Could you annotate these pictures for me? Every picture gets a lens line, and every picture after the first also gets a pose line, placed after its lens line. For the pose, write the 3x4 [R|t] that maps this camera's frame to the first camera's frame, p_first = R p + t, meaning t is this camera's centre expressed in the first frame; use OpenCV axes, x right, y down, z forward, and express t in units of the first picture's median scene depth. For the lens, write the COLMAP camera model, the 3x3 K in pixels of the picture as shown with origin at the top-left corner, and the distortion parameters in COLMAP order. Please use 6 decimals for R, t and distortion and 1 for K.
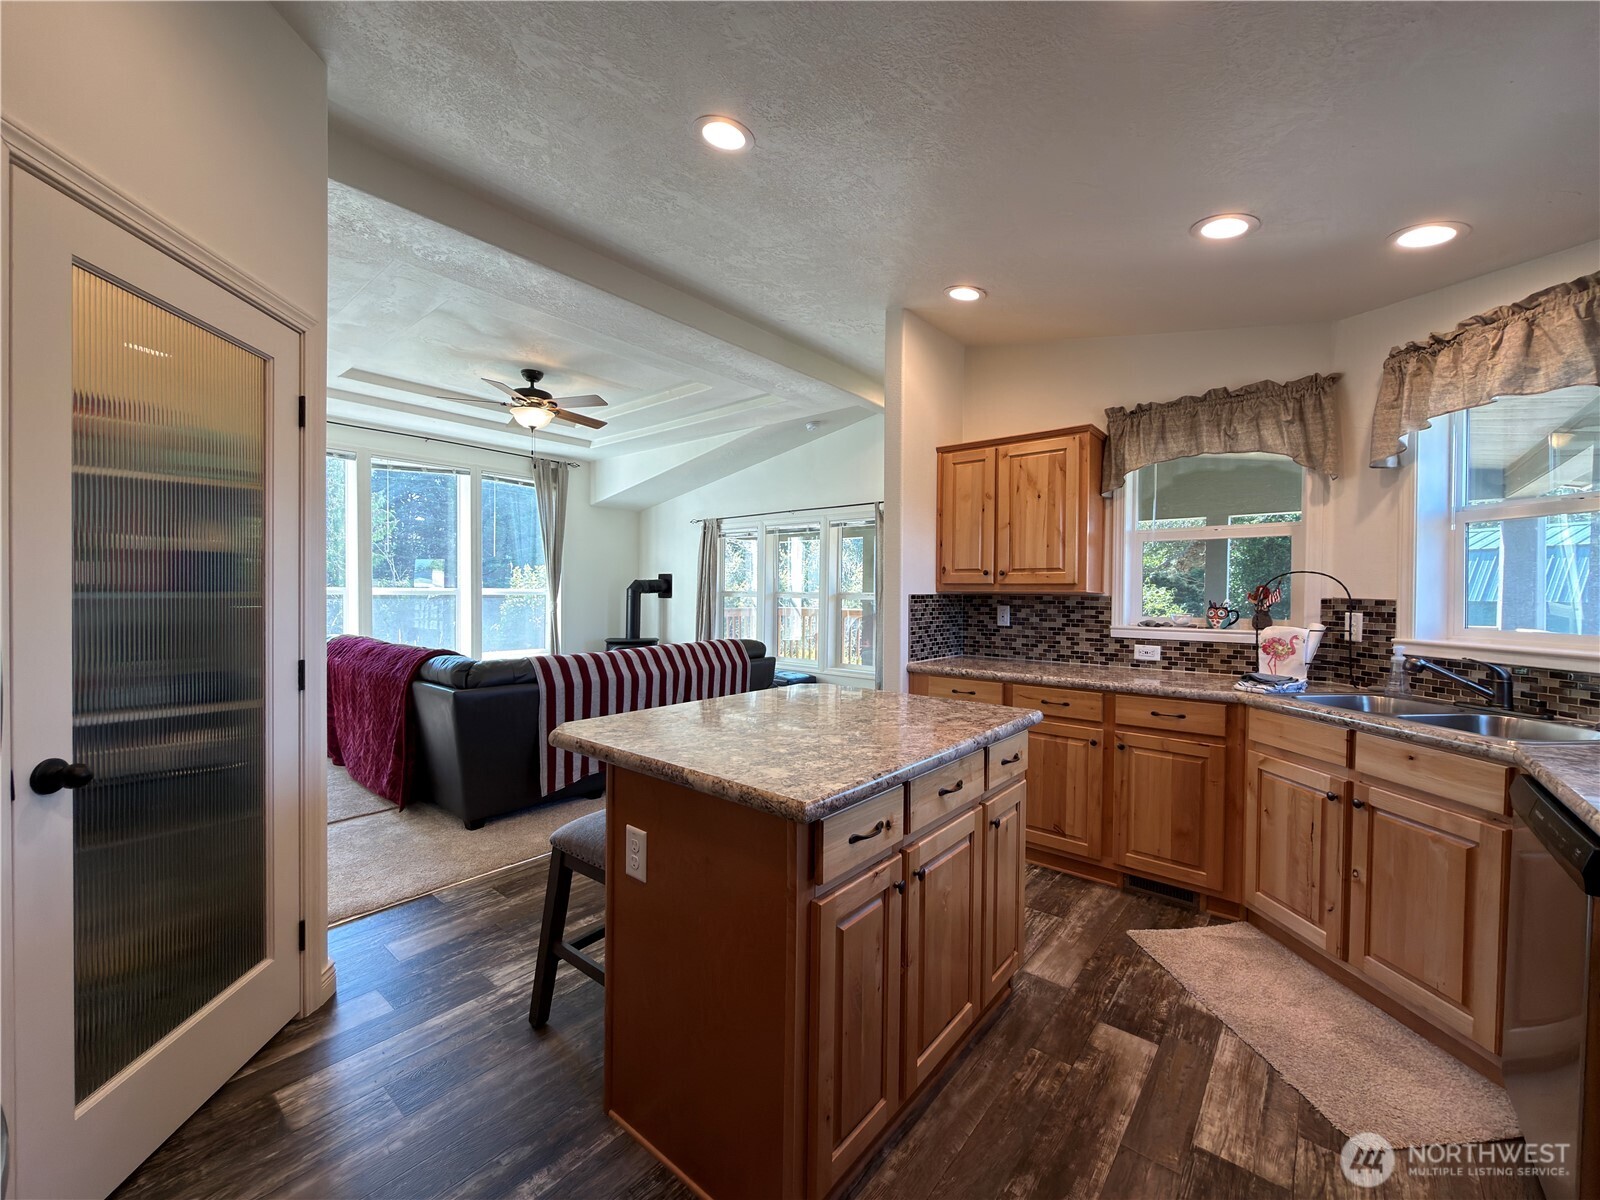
lens RADIAL K [[637.6, 0, 799.7], [0, 637.6, 600.9], [0, 0, 1]] dist [0.000458, 0.000051]
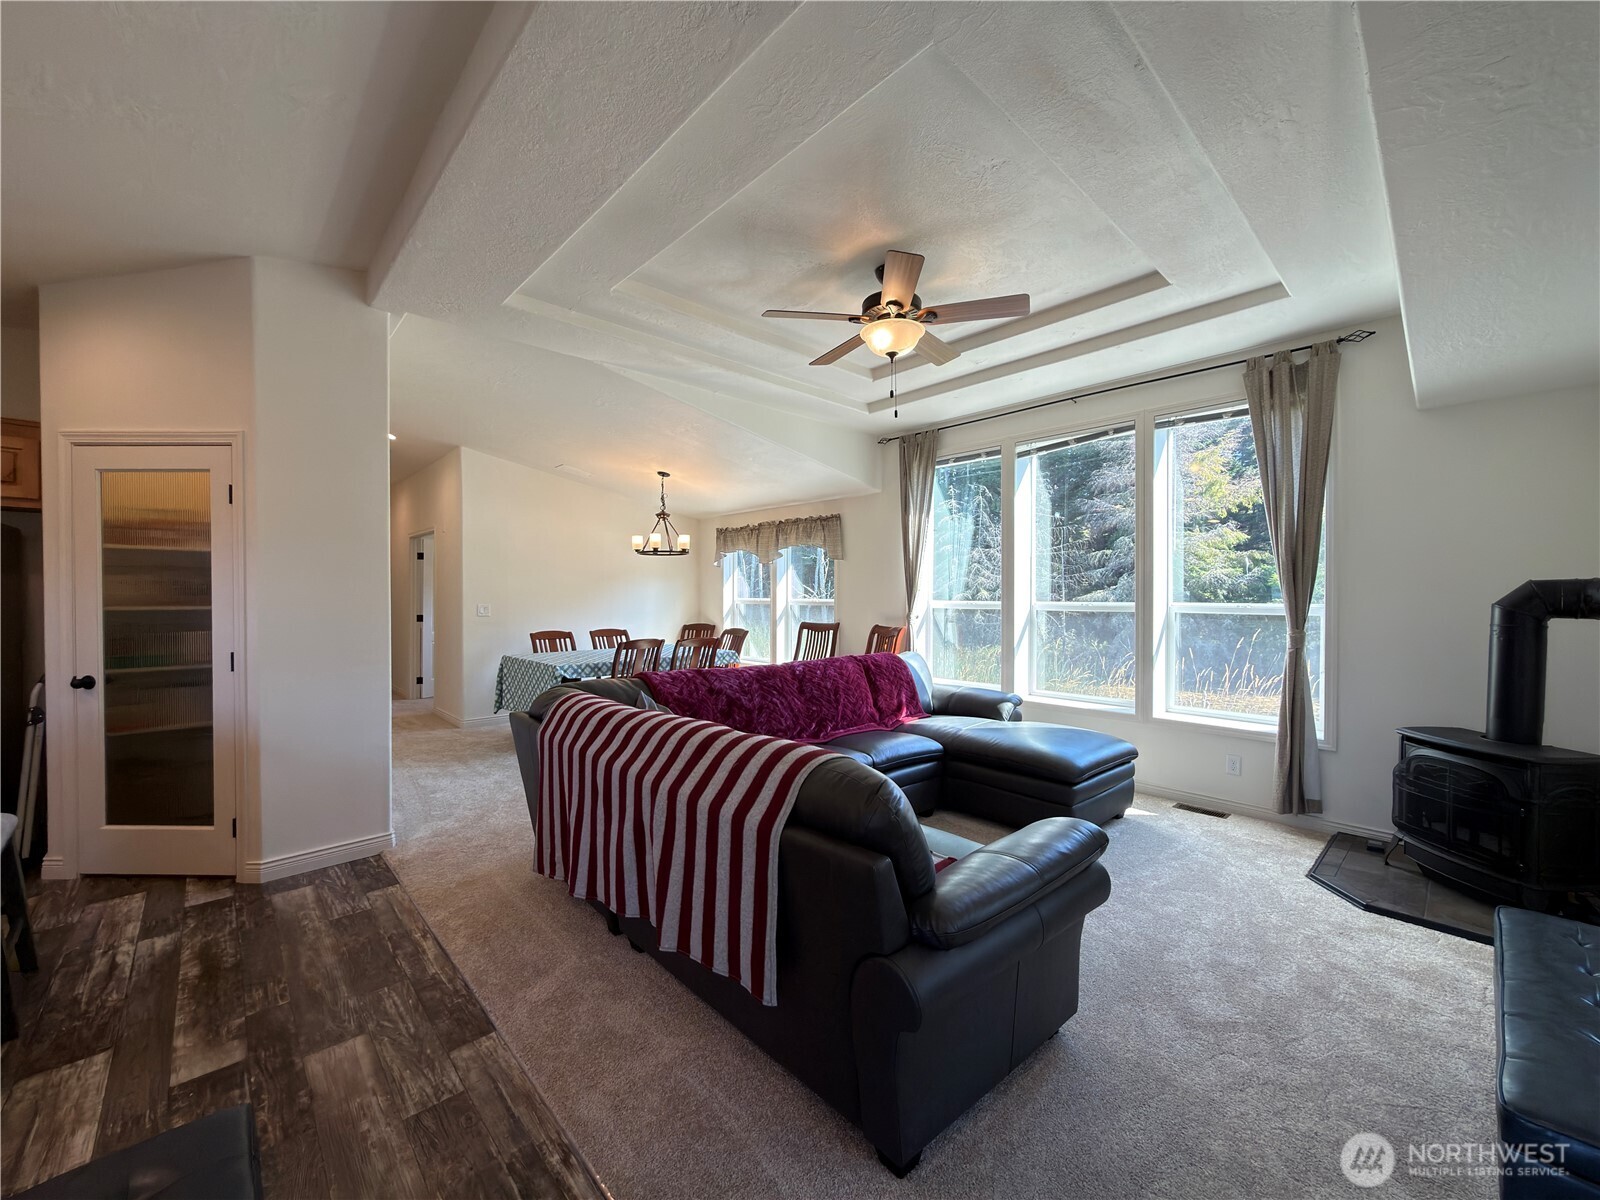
lens RADIAL K [[637.6, 0, 799.7], [0, 637.6, 600.9], [0, 0, 1]] dist [0.000458, 0.000051]
pose [[-0.122466, 0.001639, -0.992471, 1.332281], [-0.025879, 0.999653, 0.004844, -0.056593], [0.992135, 0.026277, -0.122381, 1.942698]]
